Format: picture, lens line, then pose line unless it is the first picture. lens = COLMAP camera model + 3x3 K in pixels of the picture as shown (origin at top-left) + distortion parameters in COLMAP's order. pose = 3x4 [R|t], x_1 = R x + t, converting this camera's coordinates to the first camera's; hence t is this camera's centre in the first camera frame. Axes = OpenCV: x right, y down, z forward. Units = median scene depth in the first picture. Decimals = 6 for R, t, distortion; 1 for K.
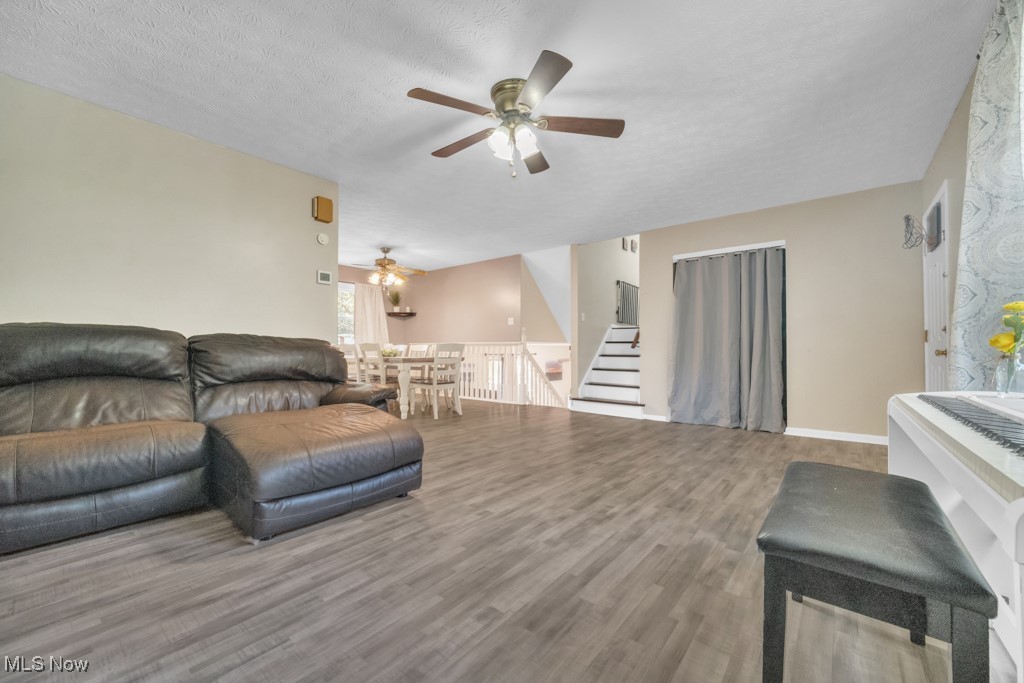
lens RADIAL K [[411.3, 0, 508.3], [0, 411.3, 347.3], [0, 0, 1]] dist [0.001142, -0.000459]
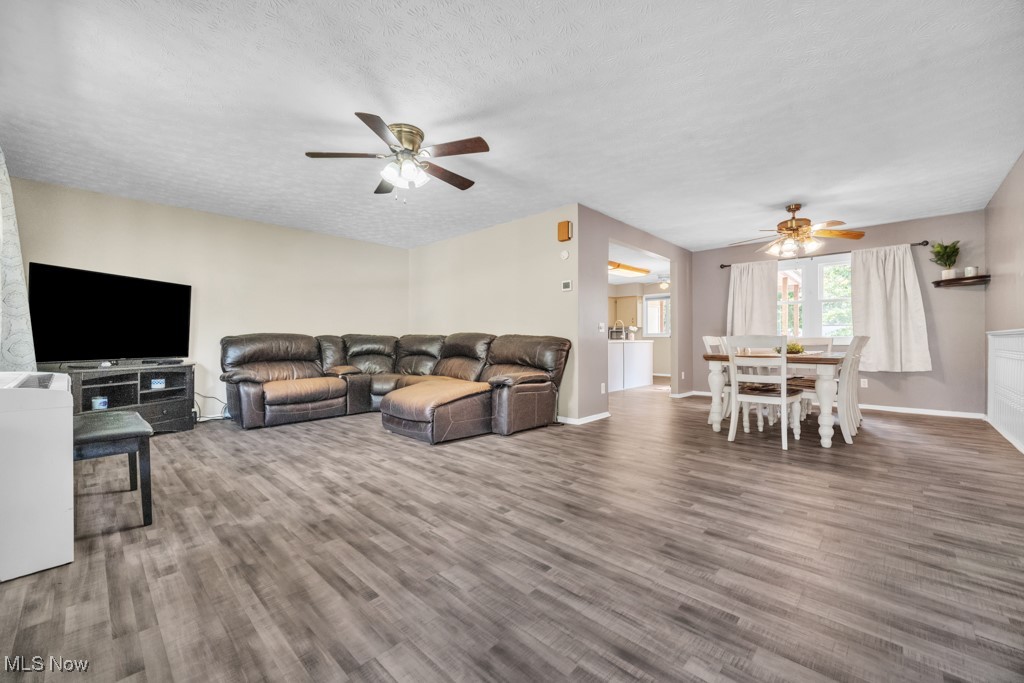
lens RADIAL K [[411.3, 0, 507.1], [0, 411.3, 344.1], [0, 0, 1]] dist [0.001142, -0.000459]
pose [[-0.081101, 0.005901, -0.996688, 0.849096], [0.008459, 0.999951, 0.005232, -0.002450], [0.996670, -0.008006, -0.081146, 0.994245]]
